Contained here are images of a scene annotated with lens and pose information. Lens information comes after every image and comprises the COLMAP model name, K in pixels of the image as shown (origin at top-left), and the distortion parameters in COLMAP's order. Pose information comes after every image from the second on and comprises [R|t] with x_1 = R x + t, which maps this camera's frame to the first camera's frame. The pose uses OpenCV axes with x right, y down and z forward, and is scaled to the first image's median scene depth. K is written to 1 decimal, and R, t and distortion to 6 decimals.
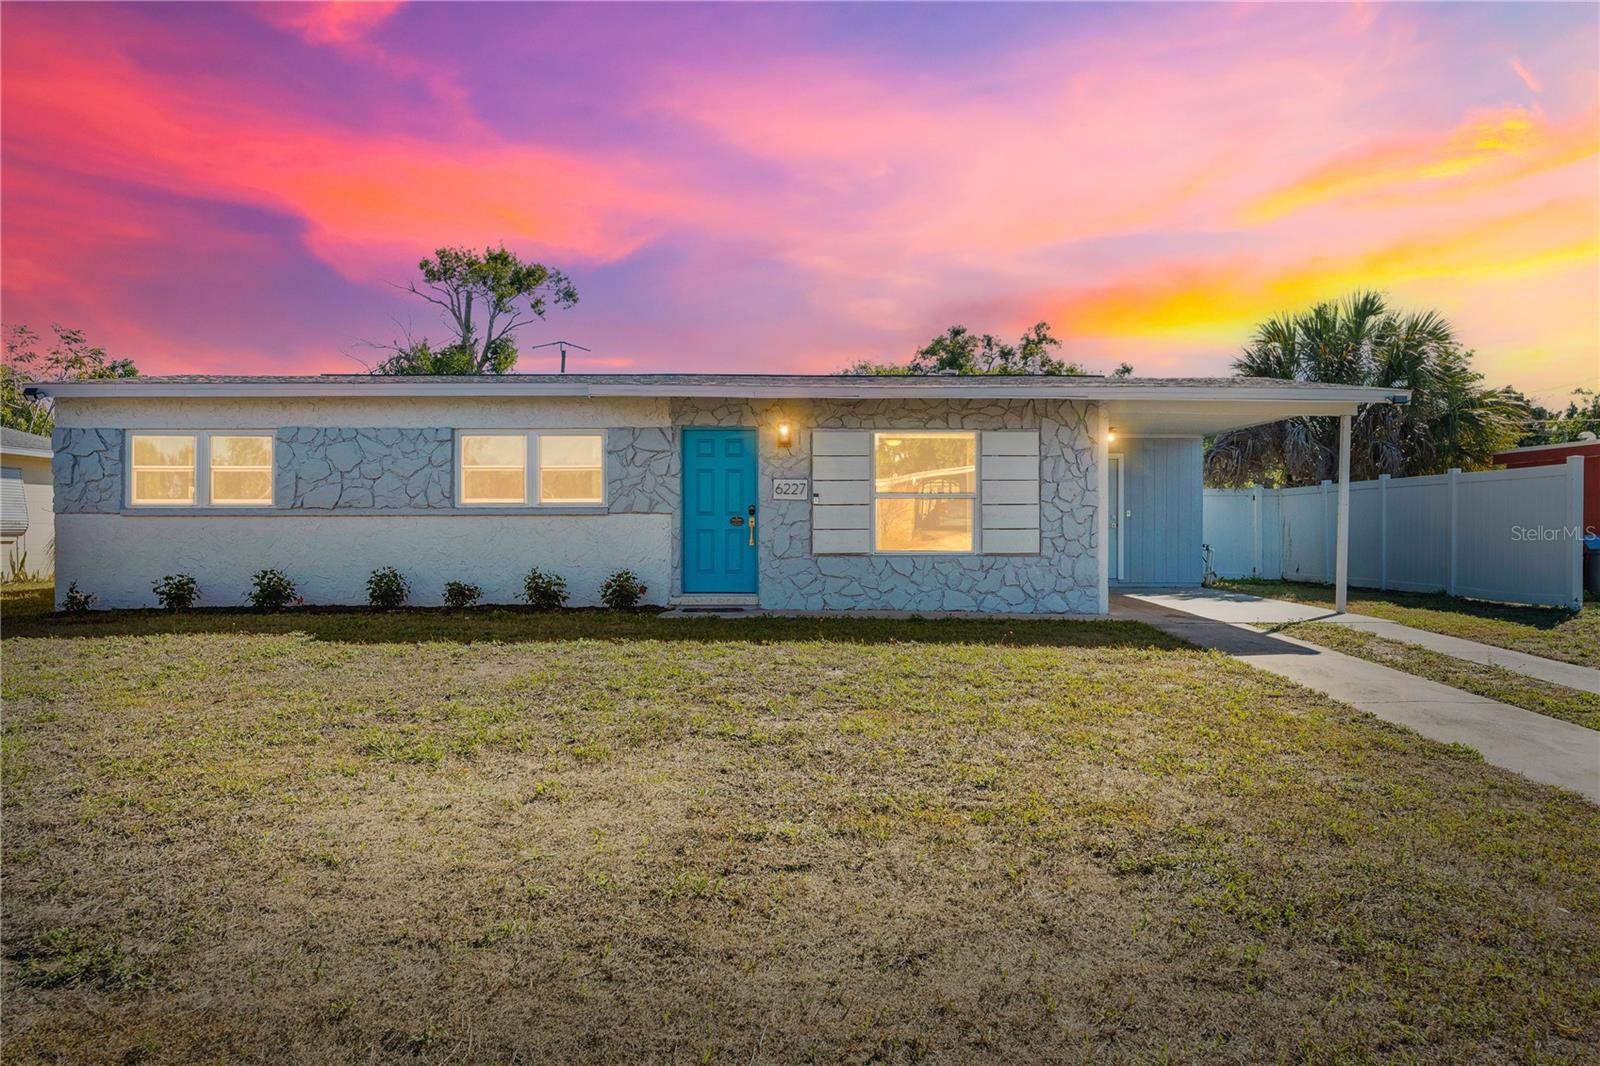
lens RADIAL K [[1076.3, 0, 800.0], [0, 1076.3, 533.0], [0, 0, 1]] dist [-0.001816, -0.000246]
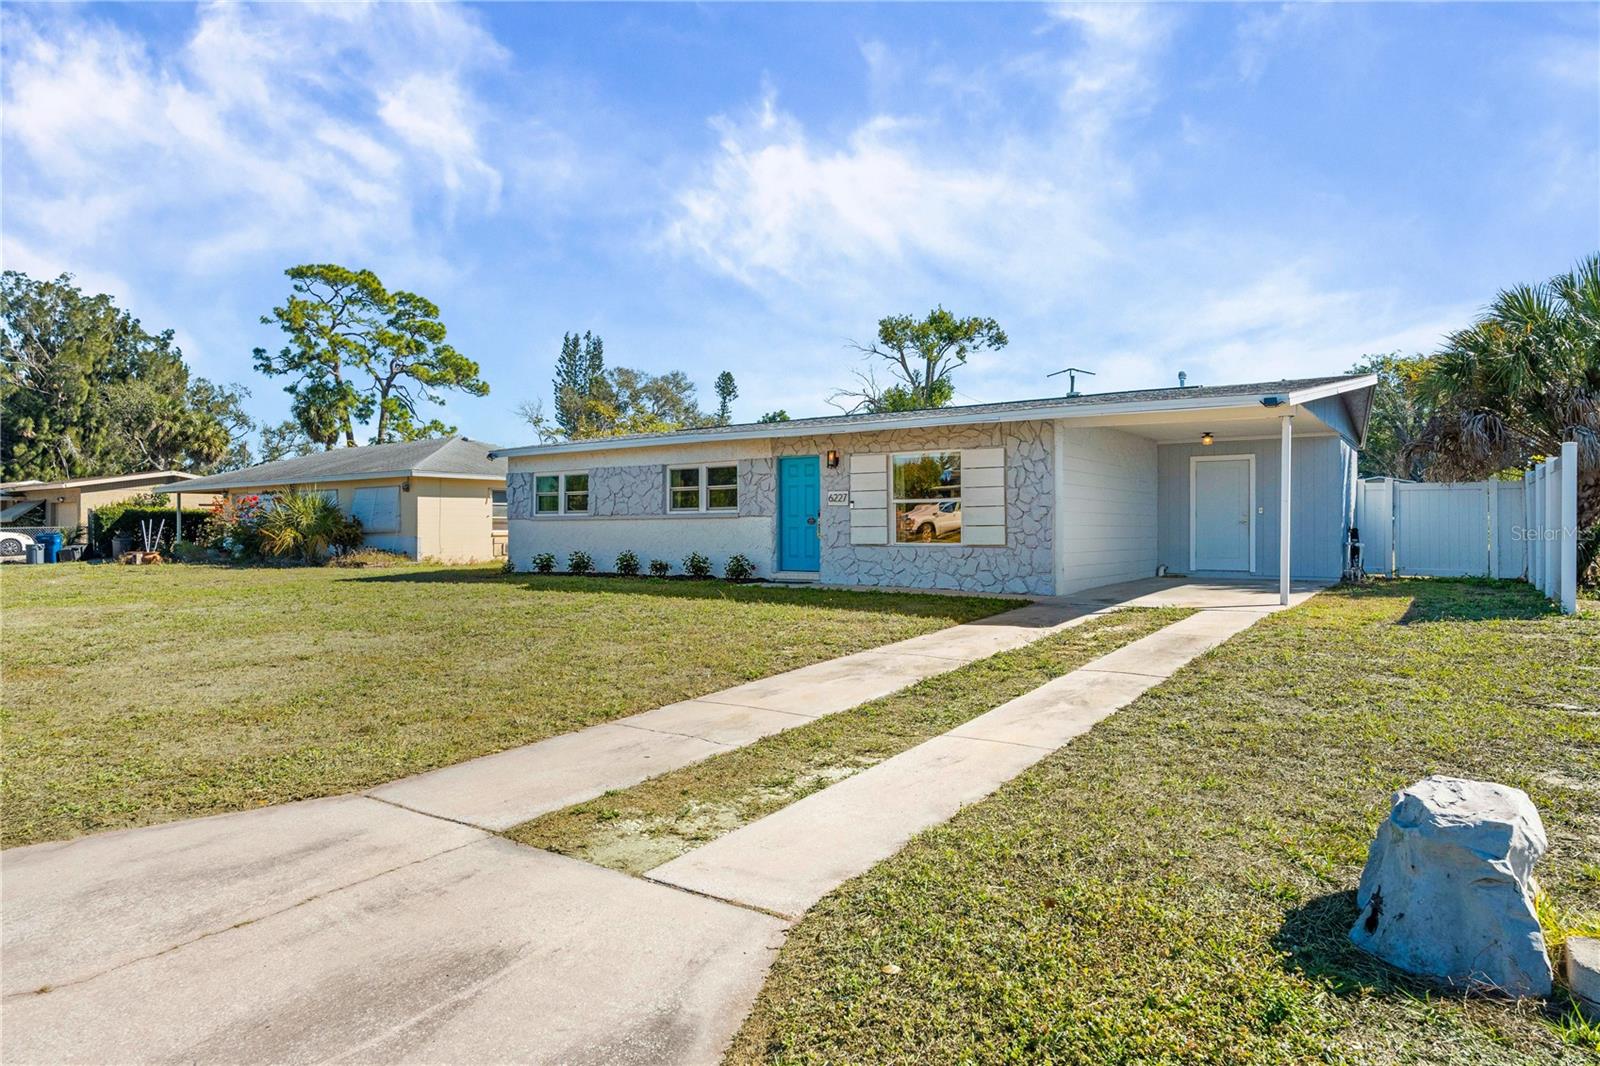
lens RADIAL K [[918.7, 0, 800.0], [0, 918.7, 533.0], [0, 0, 1]] dist [0.002739, 0.000865]
pose [[0.806098, 0.000796, -0.591781, 0.658962], [0.001588, 0.999993, 0.003509, 0.000596], [0.591779, -0.003768, 0.806091, 0.005419]]
